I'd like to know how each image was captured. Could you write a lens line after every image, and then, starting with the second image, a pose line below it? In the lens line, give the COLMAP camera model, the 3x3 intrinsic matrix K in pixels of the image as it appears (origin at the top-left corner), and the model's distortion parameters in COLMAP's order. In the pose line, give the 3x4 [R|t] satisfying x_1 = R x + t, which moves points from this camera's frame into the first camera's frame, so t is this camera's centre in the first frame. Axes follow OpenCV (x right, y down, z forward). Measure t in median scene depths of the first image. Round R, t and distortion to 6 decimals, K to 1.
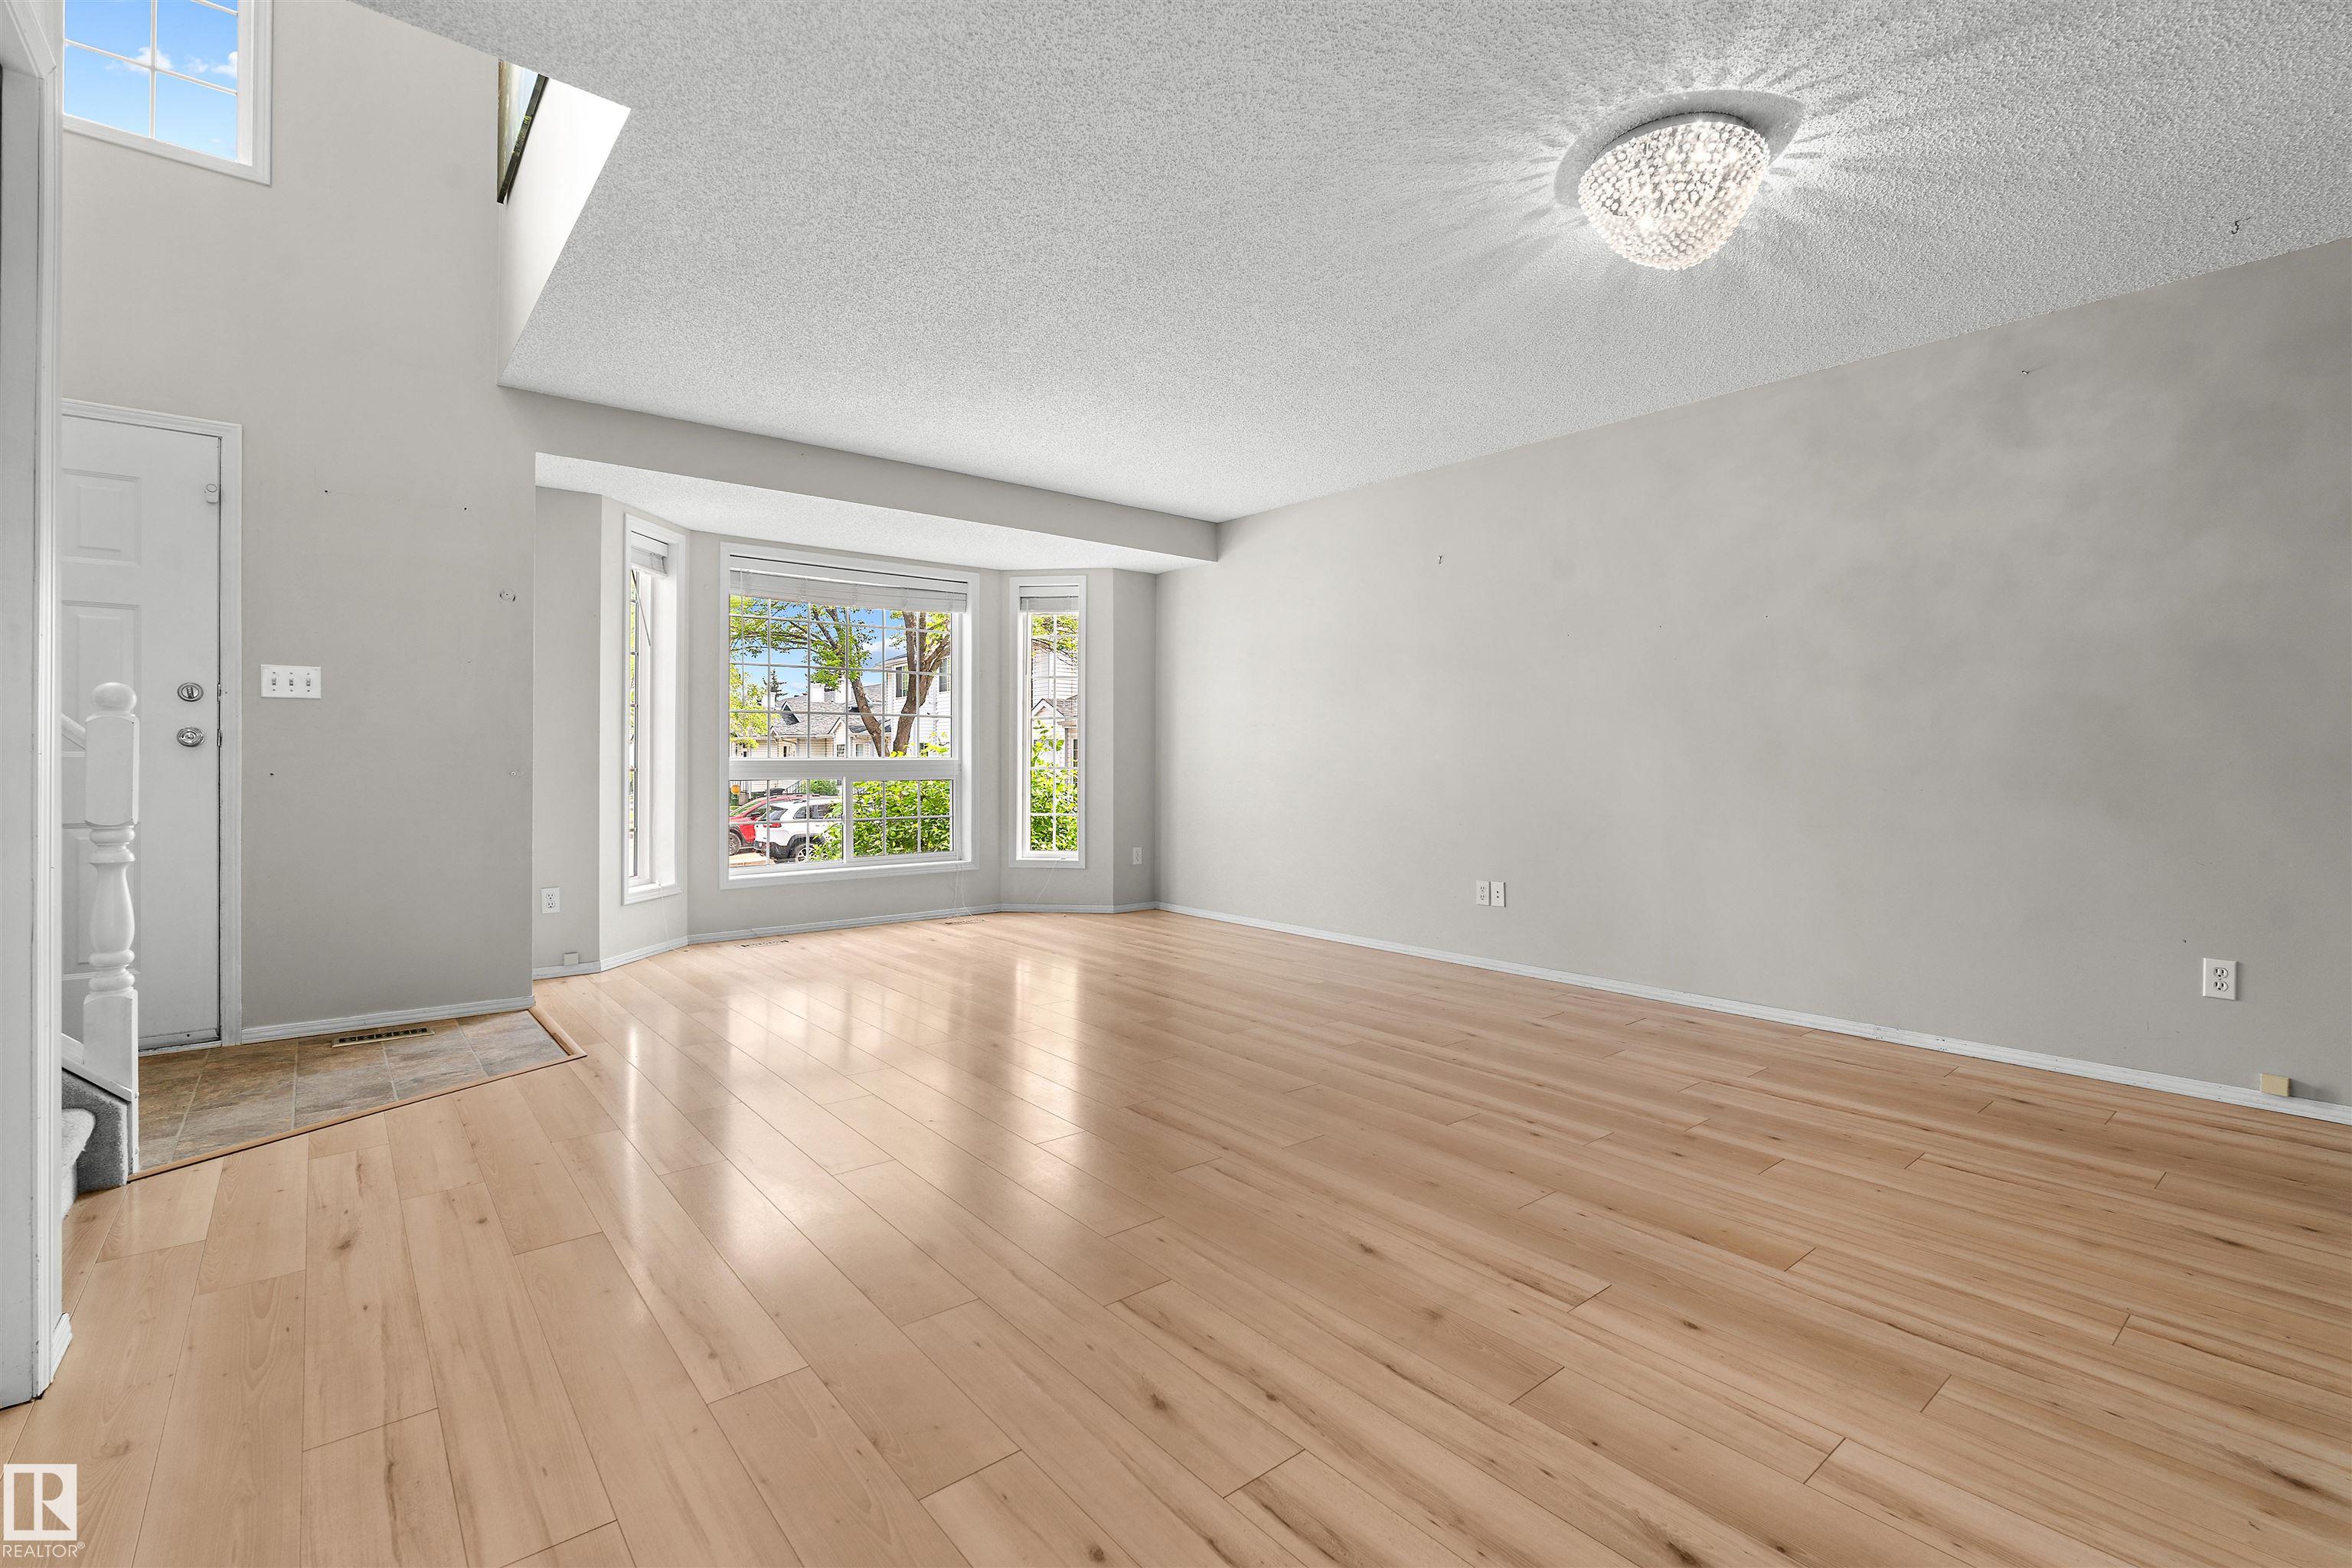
lens RADIAL K [[1047.1, 0, 1186.5], [0, 1047.1, 754.0], [0, 0, 1]] dist [-0.006215, 0.000137]
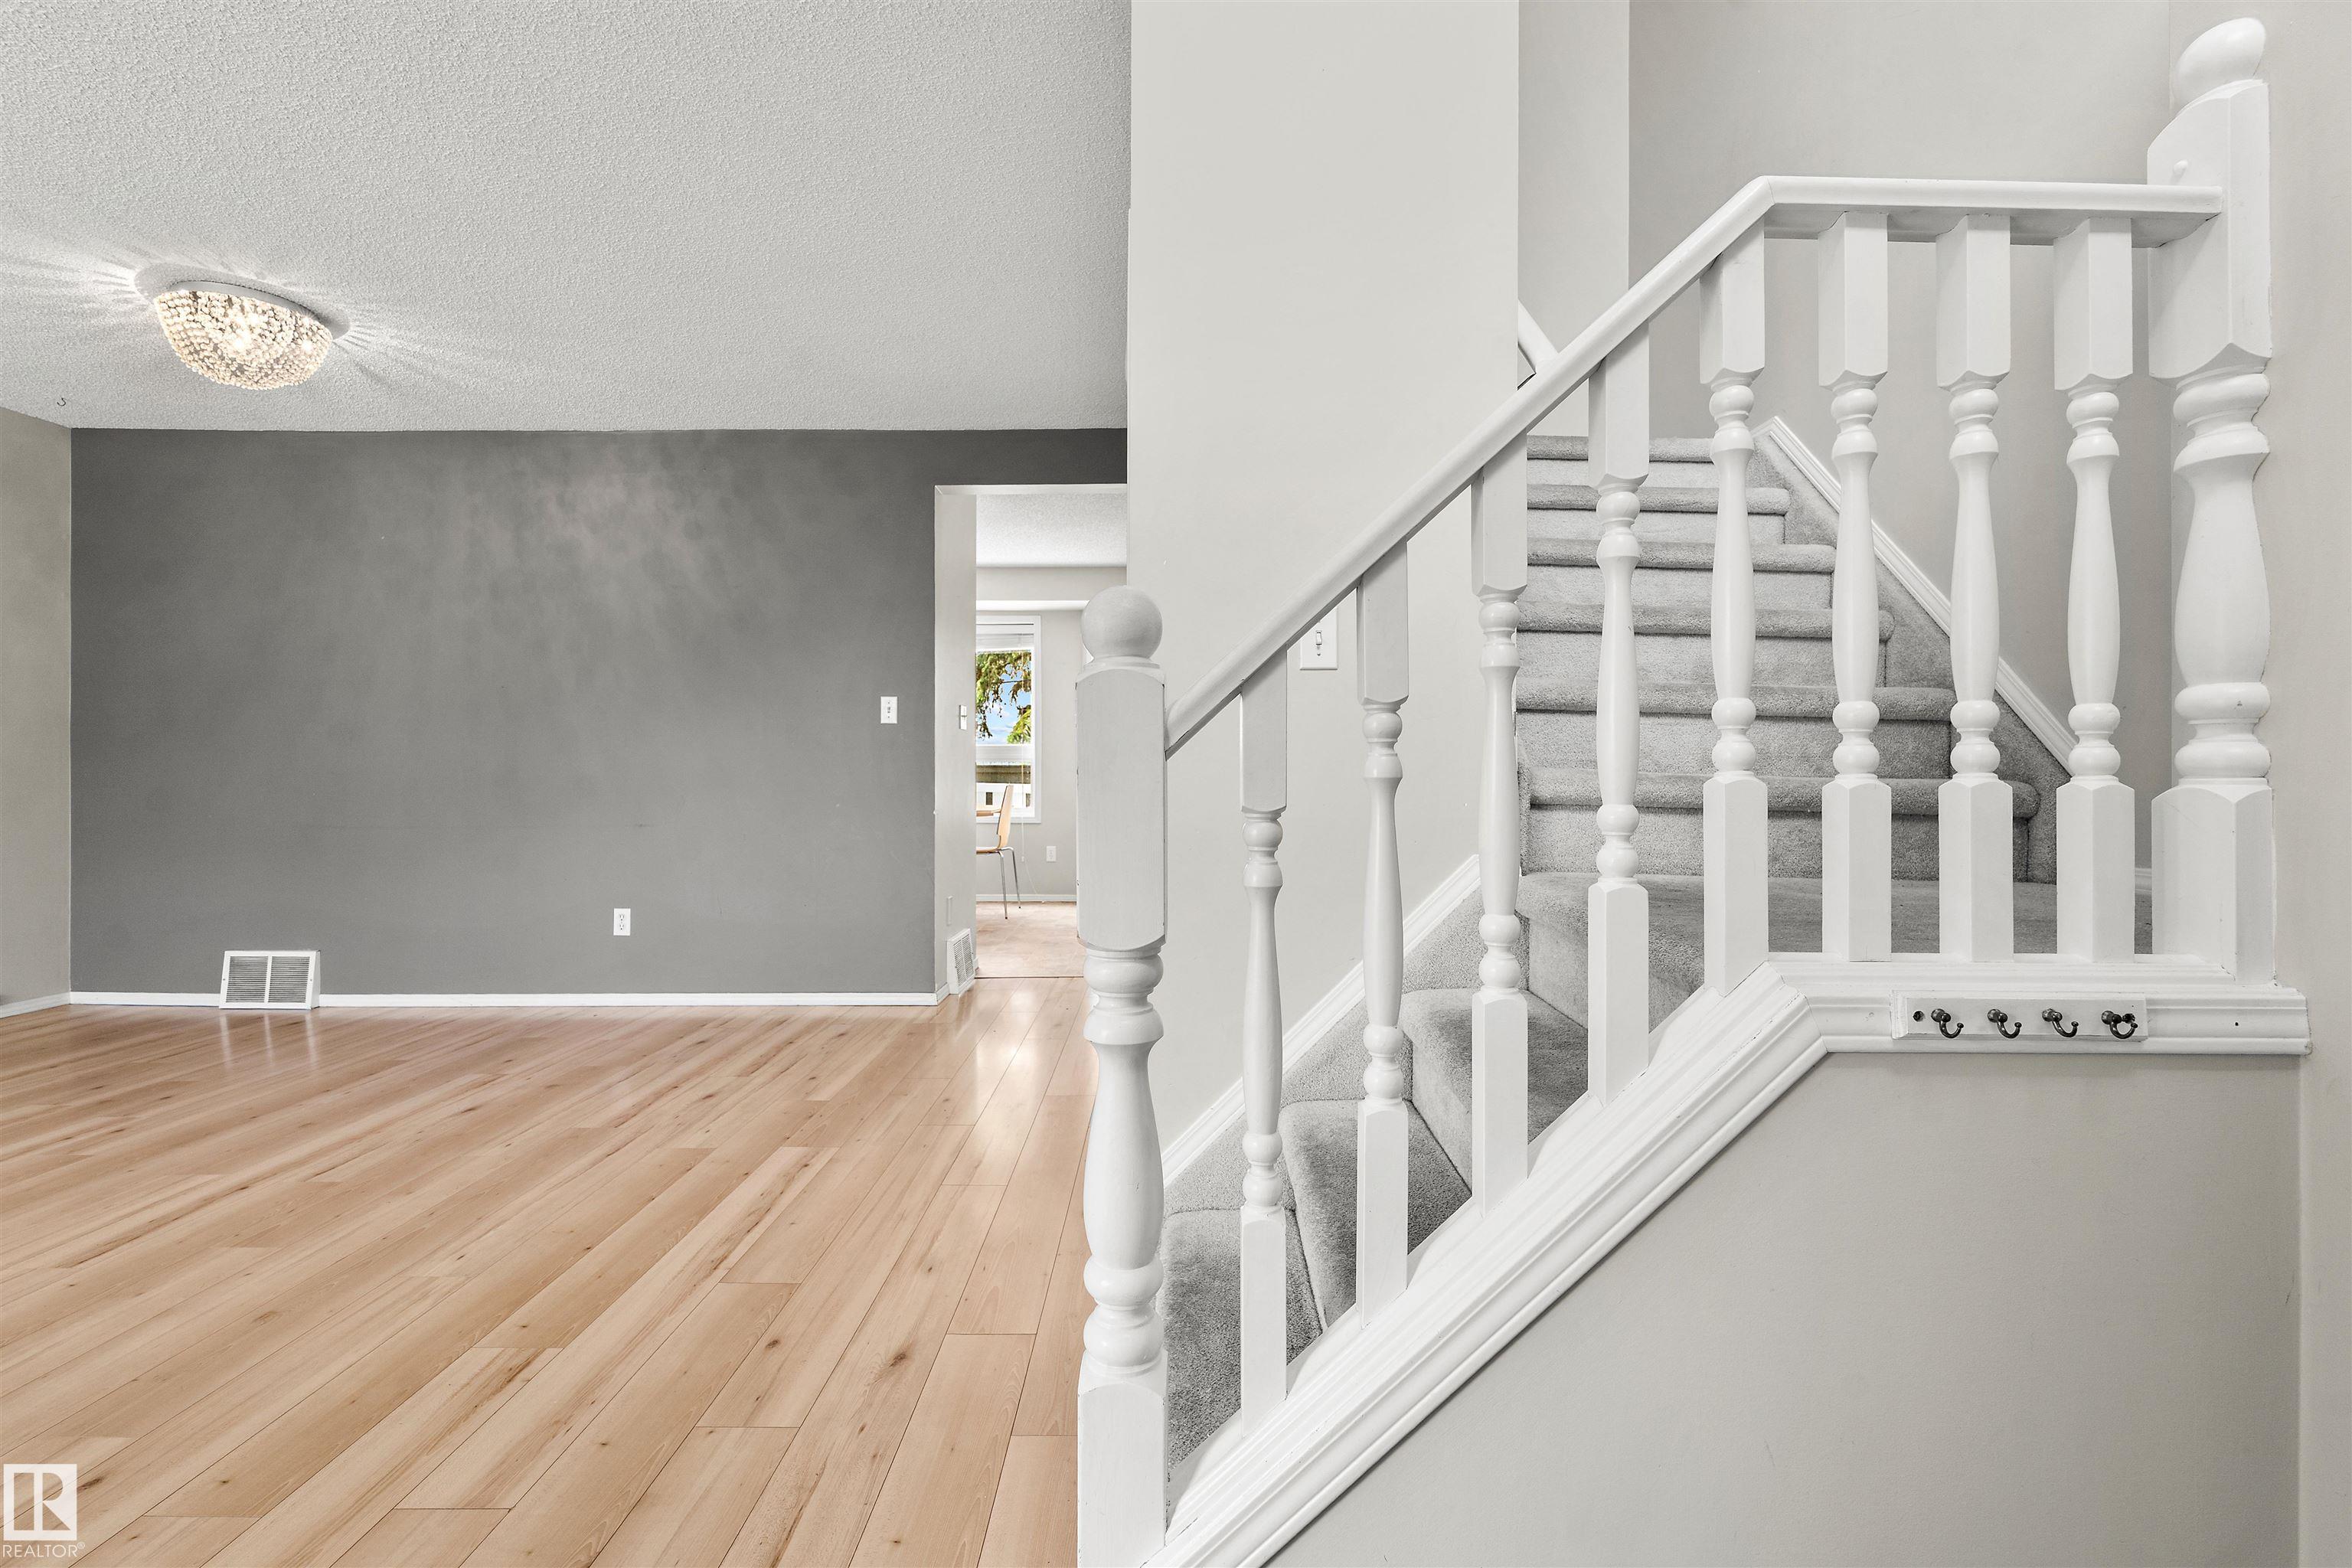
lens RADIAL K [[1066.1, 0, 1184.9], [0, 1066.1, 770.4], [0, 0, 1]] dist [-0.002878, 0.000690]
pose [[-0.771234, -0.004351, 0.636536, -1.315509], [-0.005306, 0.999986, 0.000406, 0.001732], [-0.636529, -0.003065, -0.771247, 1.306444]]
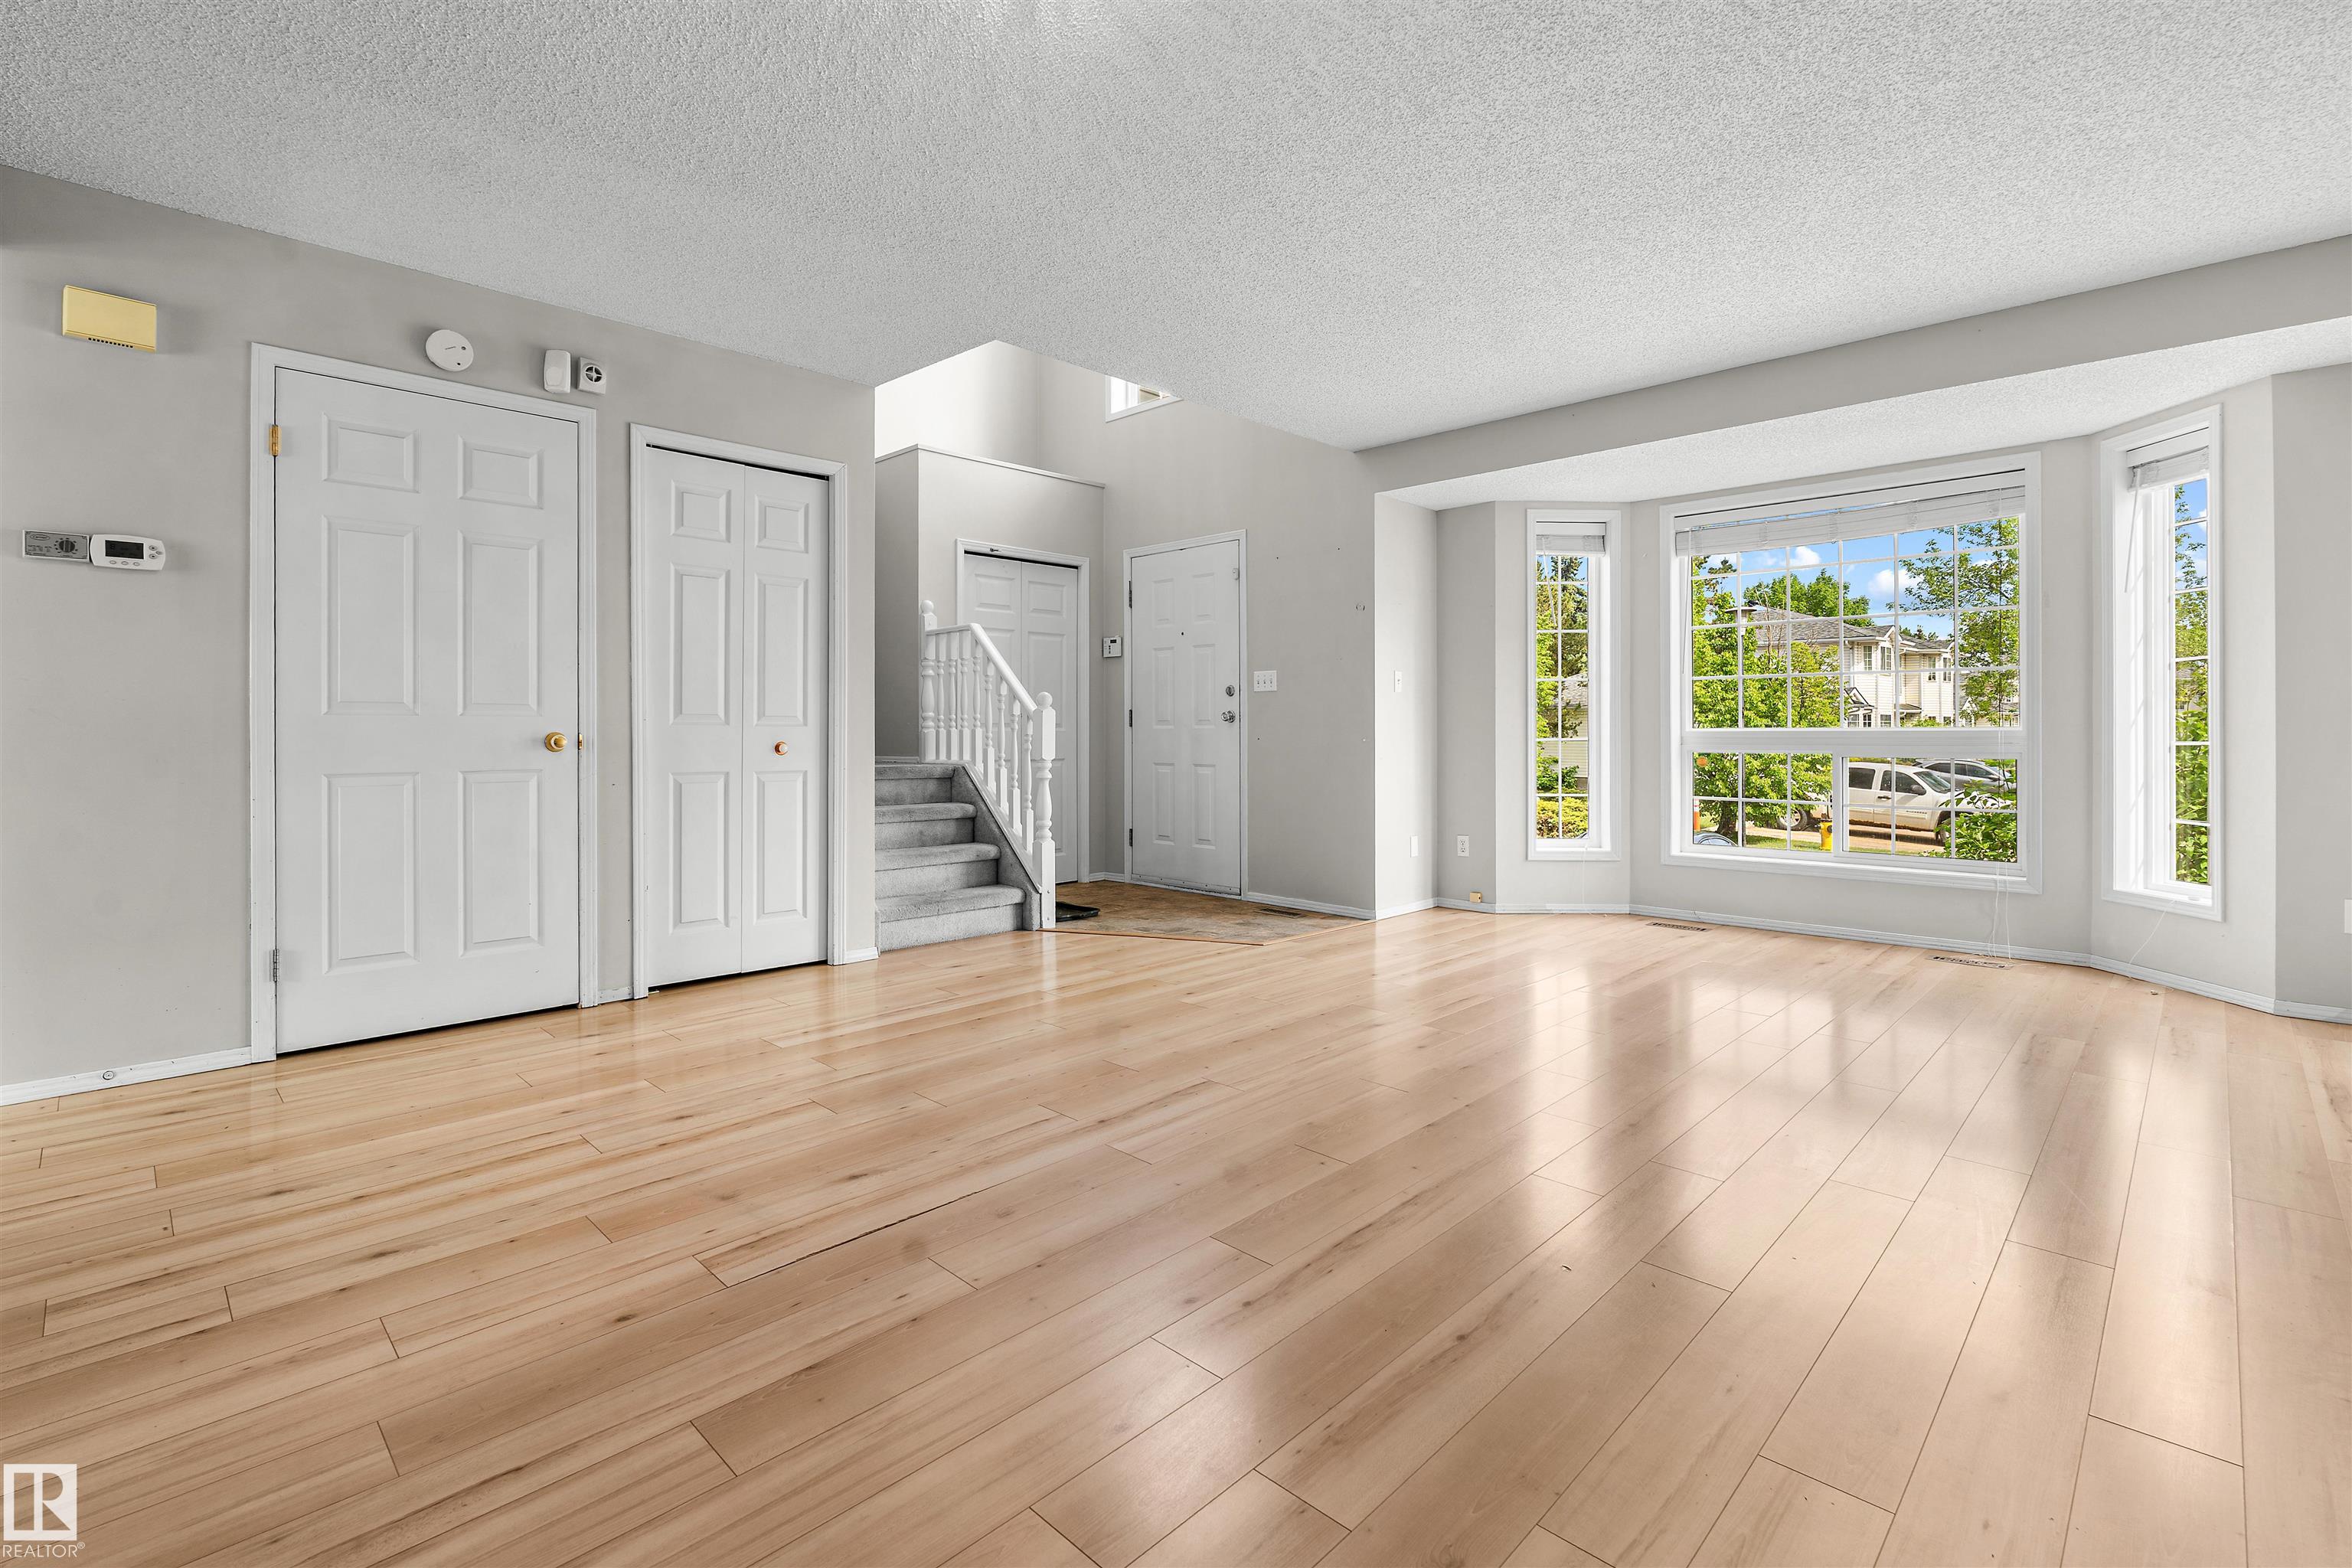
lens RADIAL K [[1064.0, 0, 1192.5], [0, 1064.0, 734.0], [0, 0, 1]] dist [-0.011530, 0.000436]
pose [[0.109850, -0.000269, -0.993948, 1.126810], [0.003291, 0.999995, 0.000093, 0.017113], [0.993943, -0.003282, 0.109850, 1.065457]]
